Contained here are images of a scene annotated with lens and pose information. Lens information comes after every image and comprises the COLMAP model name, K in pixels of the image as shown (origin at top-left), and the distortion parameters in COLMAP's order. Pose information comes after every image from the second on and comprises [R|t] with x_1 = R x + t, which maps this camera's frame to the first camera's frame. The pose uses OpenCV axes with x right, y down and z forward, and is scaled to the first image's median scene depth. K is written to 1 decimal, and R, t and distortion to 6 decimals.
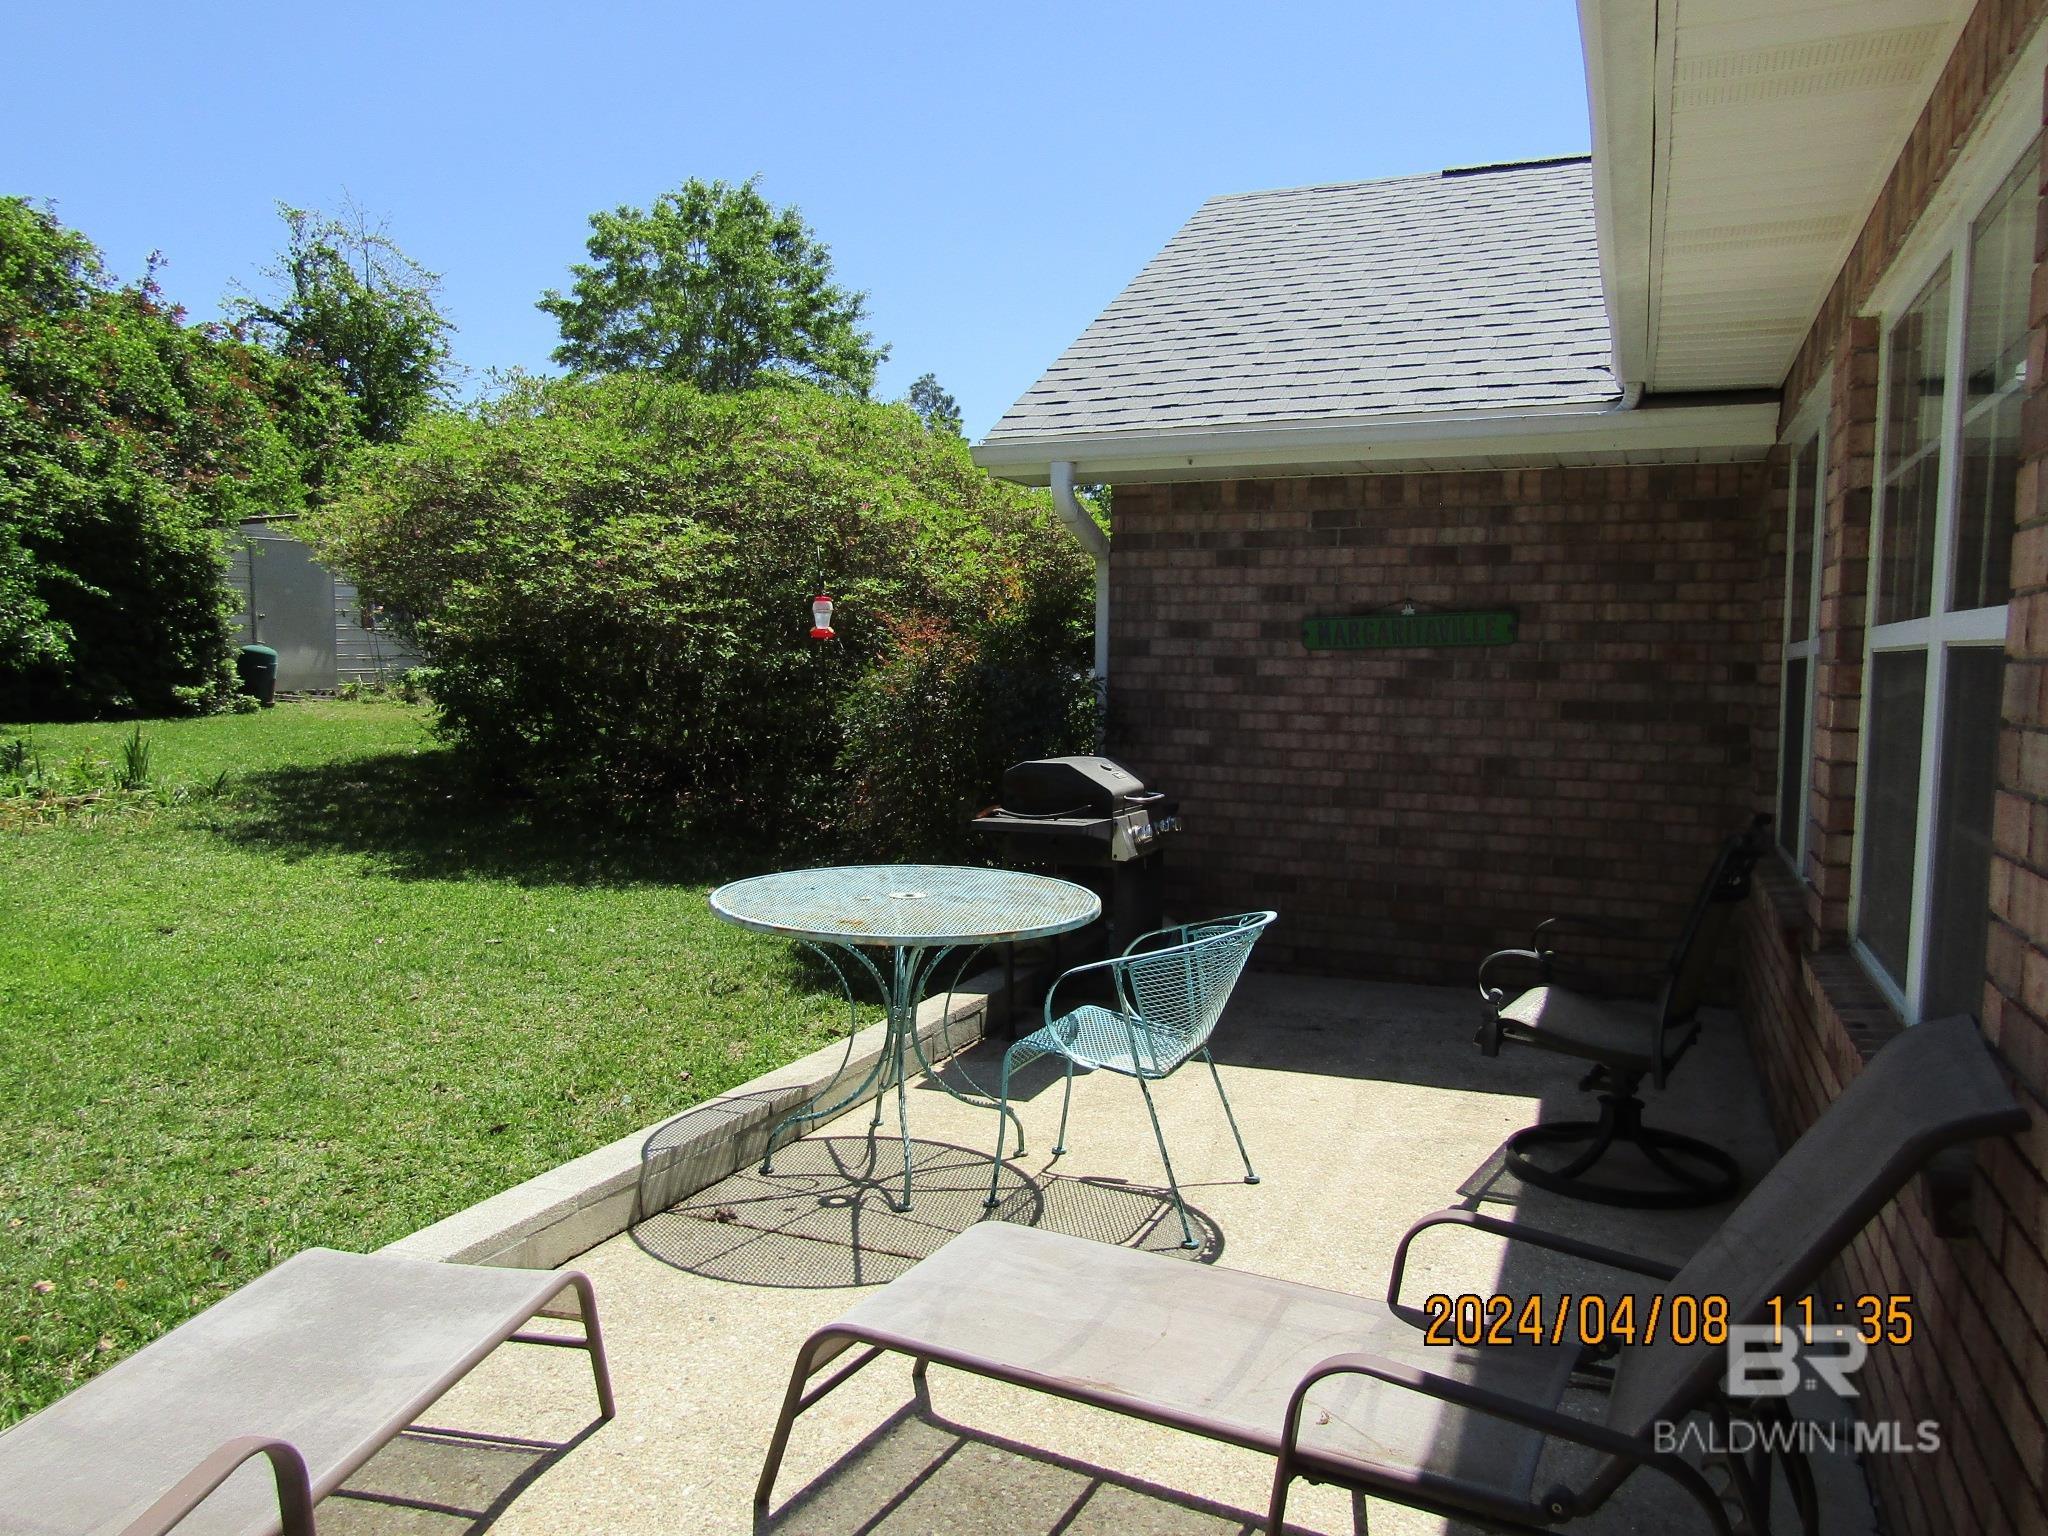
lens RADIAL K [[1459.5, 0, 1024.0], [0, 1459.5, 768.0], [0, 0, 1]] dist [-0.002905, -0.003411]
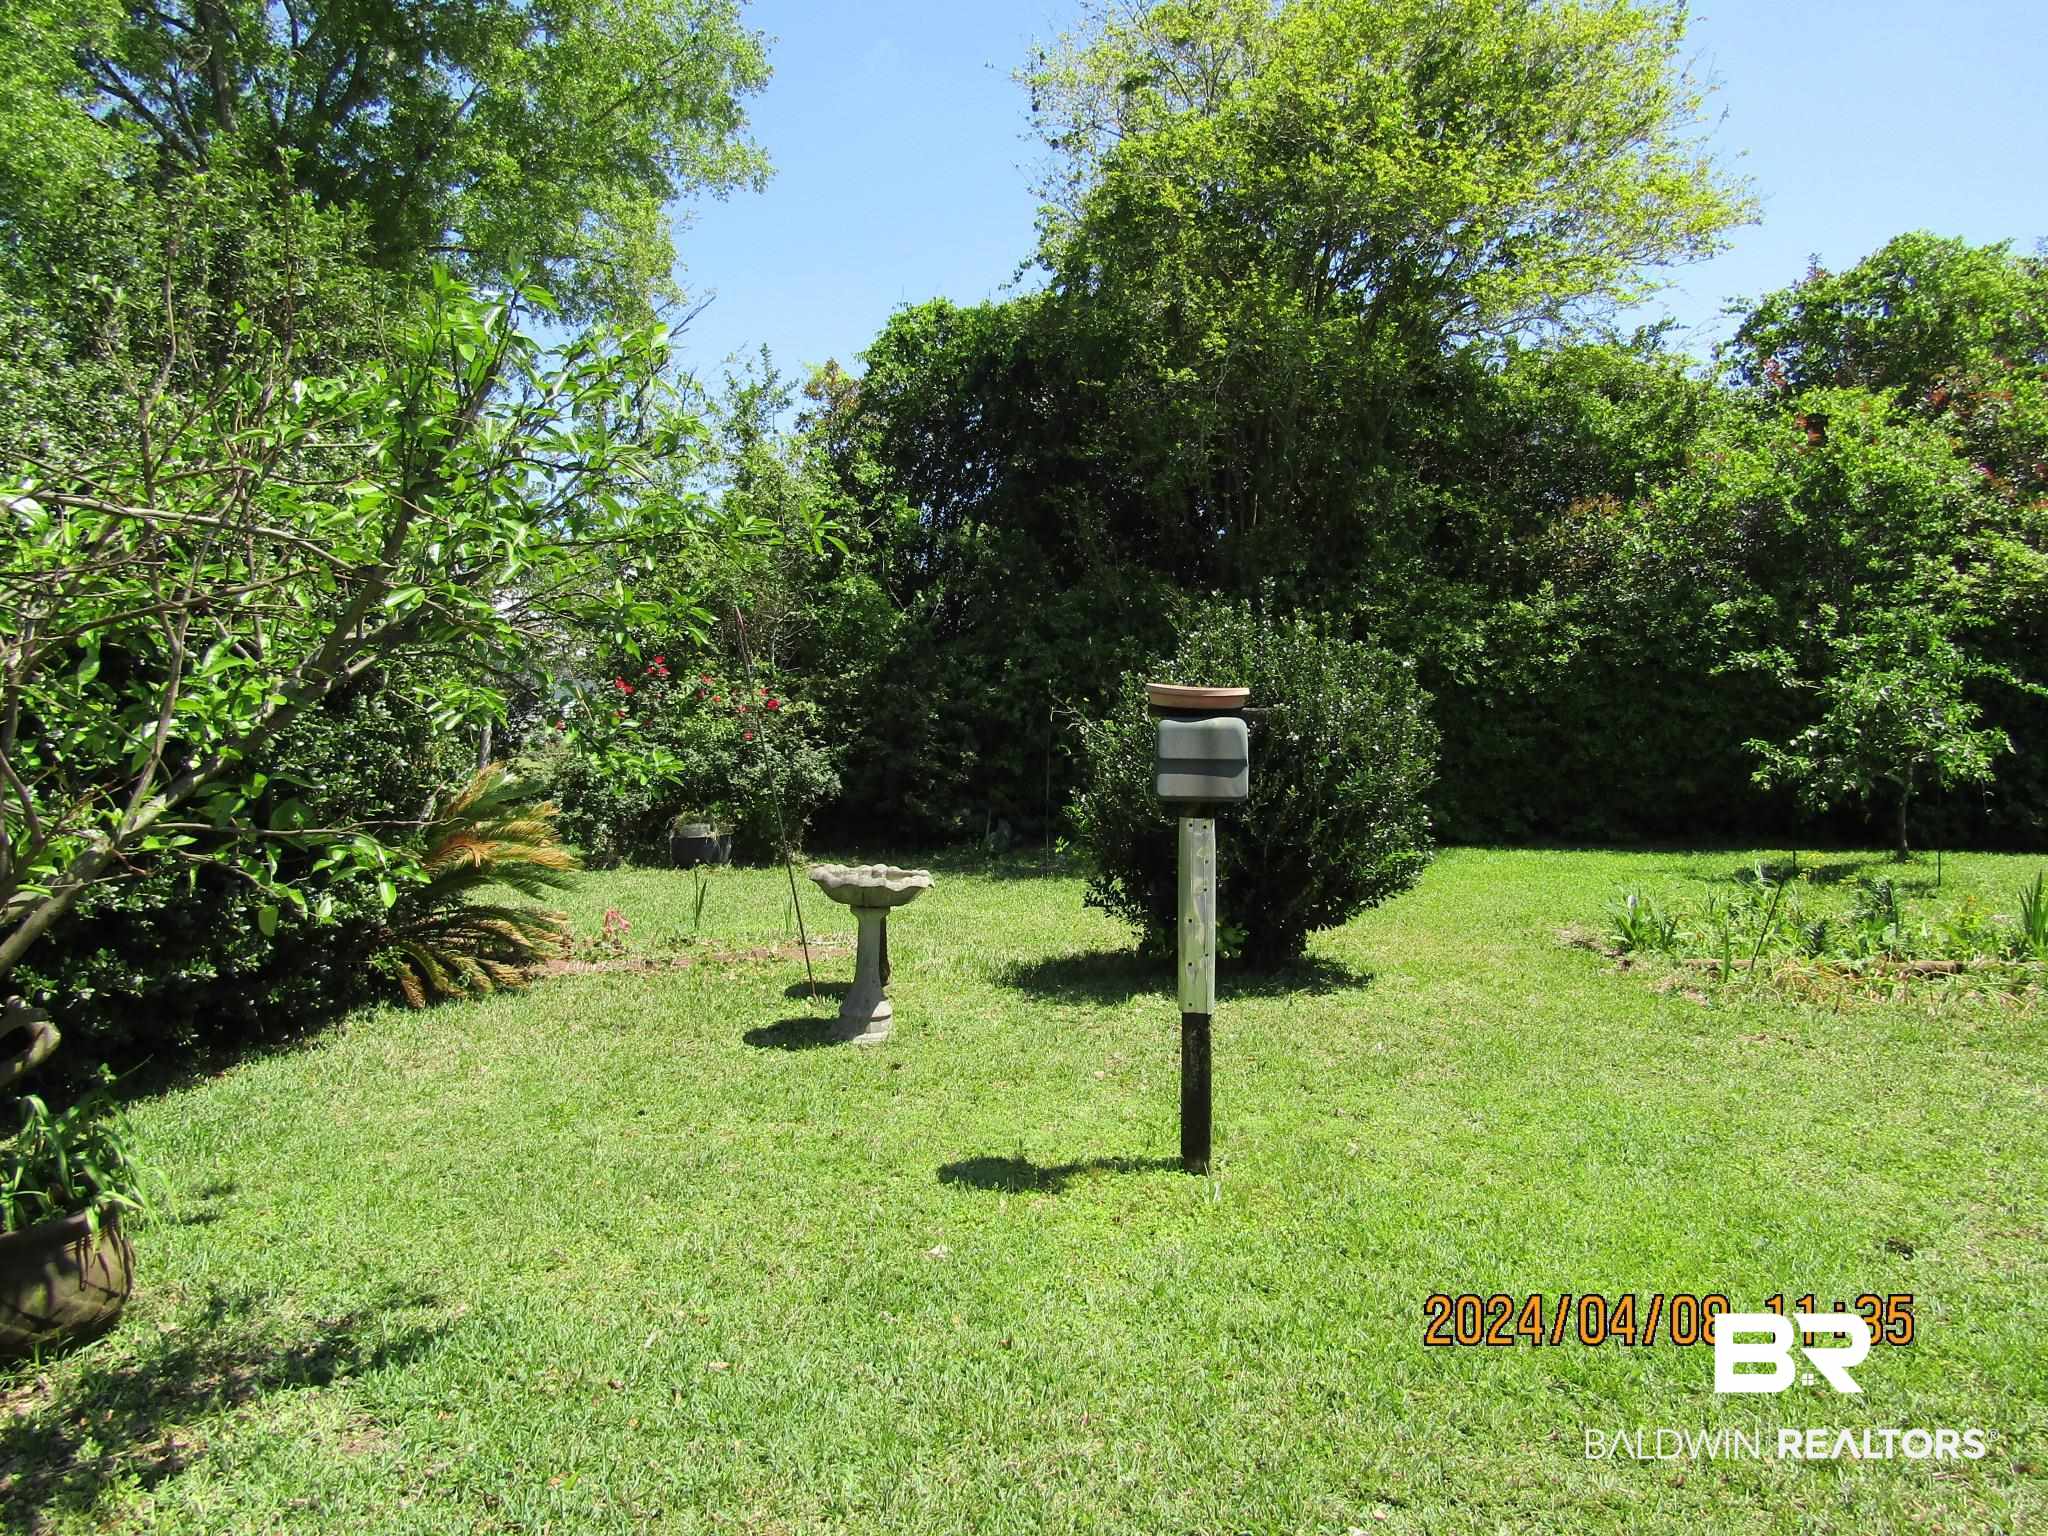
lens RADIAL K [[1459.5, 0, 1024.0], [0, 1459.5, 768.0], [0, 0, 1]] dist [-0.002905, -0.003411]
pose [[0.333743, 0.002446, -0.942661, -0.074200], [-0.075955, 0.996815, -0.024305, -0.017603], [0.939599, 0.079711, 0.332866, 0.208679]]
